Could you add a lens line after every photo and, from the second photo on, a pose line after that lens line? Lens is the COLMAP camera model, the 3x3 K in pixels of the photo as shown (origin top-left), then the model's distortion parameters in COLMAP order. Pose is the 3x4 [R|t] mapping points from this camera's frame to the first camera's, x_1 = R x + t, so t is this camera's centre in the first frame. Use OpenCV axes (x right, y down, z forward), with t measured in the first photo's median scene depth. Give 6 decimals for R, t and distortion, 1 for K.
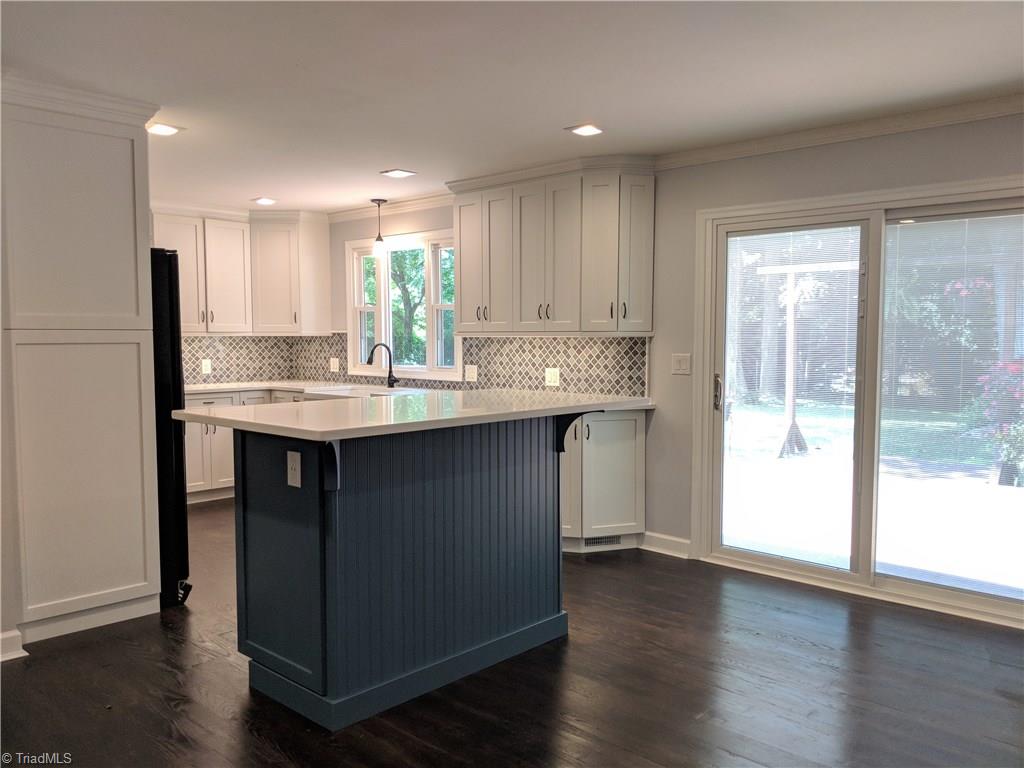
lens RADIAL K [[820.9, 0, 511.4], [0, 820.9, 387.8], [0, 0, 1]] dist [0.049855, -0.118966]
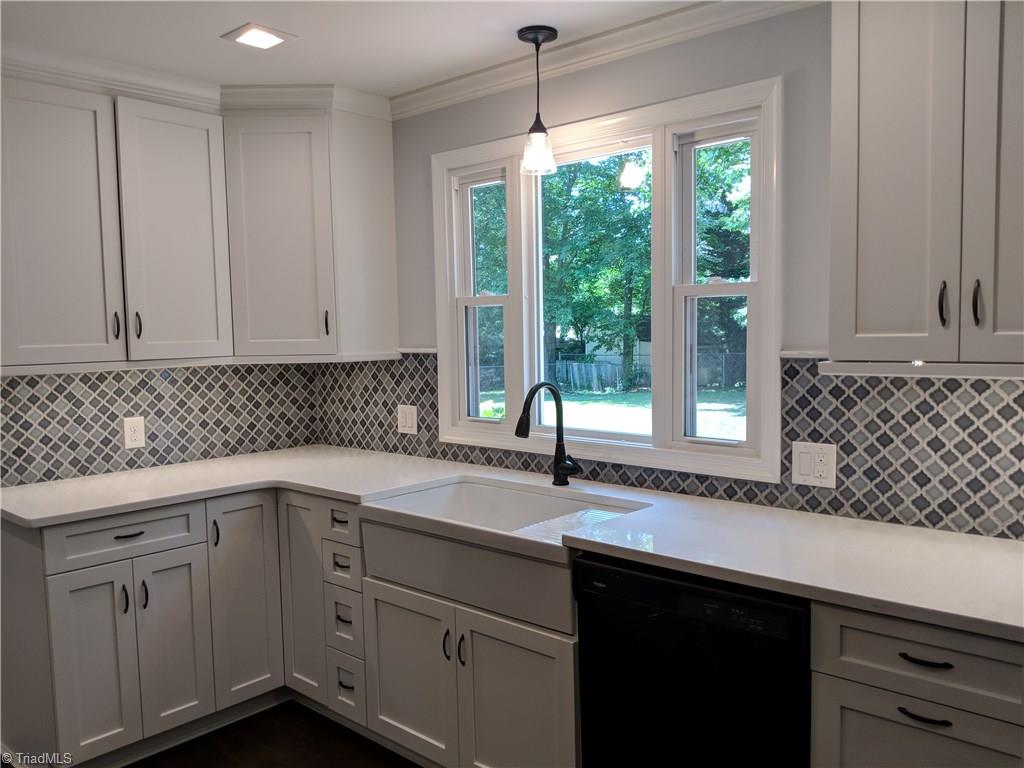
lens RADIAL K [[820.9, 0, 512.4], [0, 820.9, 384.6], [0, 0, 1]] dist [0.049855, -0.118966]
pose [[0.999692, -0.019495, 0.015329, -0.163814], [0.019444, 0.999805, 0.003437, -0.049552], [-0.015393, -0.003137, 0.999877, 0.531460]]
